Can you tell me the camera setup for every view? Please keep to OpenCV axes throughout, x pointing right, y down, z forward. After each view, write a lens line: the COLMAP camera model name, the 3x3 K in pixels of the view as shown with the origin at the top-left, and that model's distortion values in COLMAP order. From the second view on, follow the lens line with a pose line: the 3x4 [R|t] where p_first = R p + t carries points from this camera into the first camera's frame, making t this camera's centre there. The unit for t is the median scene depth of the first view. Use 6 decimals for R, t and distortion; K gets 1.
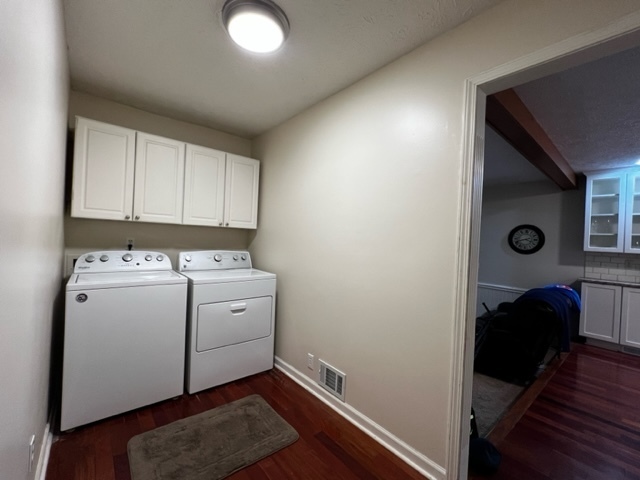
lens RADIAL K [[273.0, 0, 320.0], [0, 273.0, 240.0], [0, 0, 1]] dist [-0.011825, 0.000013]
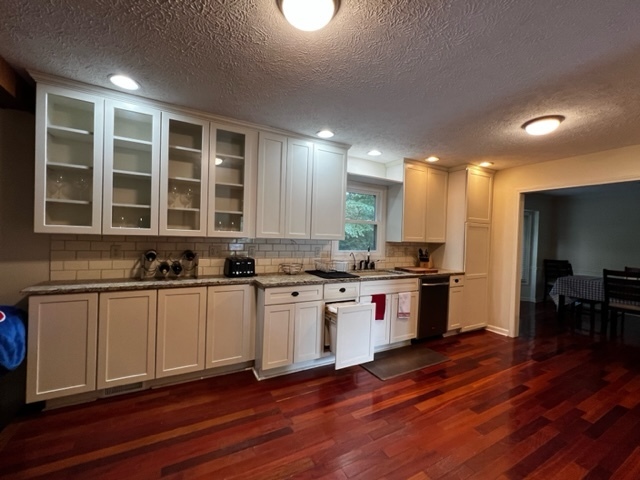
lens RADIAL K [[273.0, 0, 320.0], [0, 273.0, 240.0], [0, 0, 1]] dist [-0.011825, 0.000013]
pose [[0.192885, -0.053795, 0.979746, 0.594218], [-0.025265, 0.997893, 0.059765, 0.010423], [-0.980896, -0.036281, 0.191120, 0.385992]]
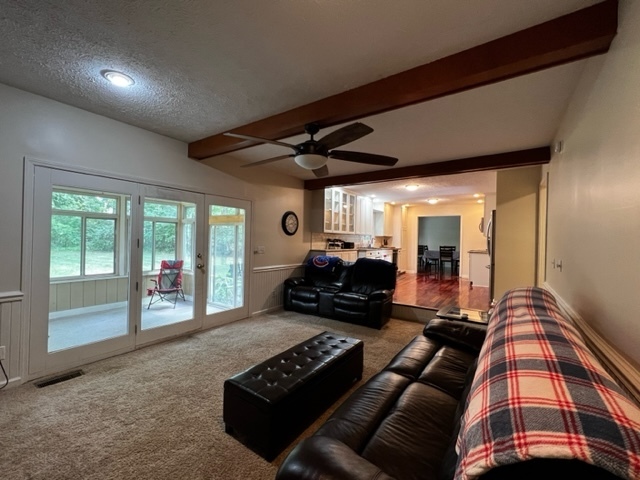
lens RADIAL K [[273.0, 0, 320.0], [0, 273.0, 240.0], [0, 0, 1]] dist [-0.011825, 0.000013]
pose [[-0.264348, -0.051883, 0.963031, -0.571827], [-0.033513, 0.998443, 0.044591, 0.014928], [-0.963845, -0.020487, -0.265675, 1.467750]]
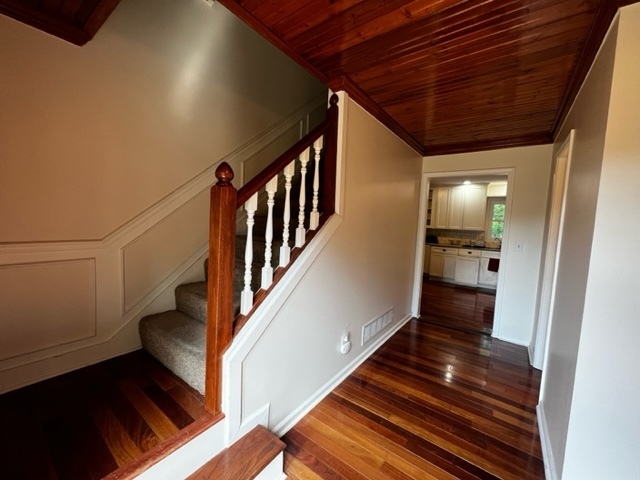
lens RADIAL K [[256.9, 0, 320.0], [0, 256.9, 240.0], [0, 0, 1]] dist [-0.000064, -0.000004]
pose [[0.972814, -0.014457, 0.231138, 0.092846], [-0.004665, 0.996624, 0.081972, -0.008120], [-0.231542, -0.080822, 0.969462, -0.831325]]
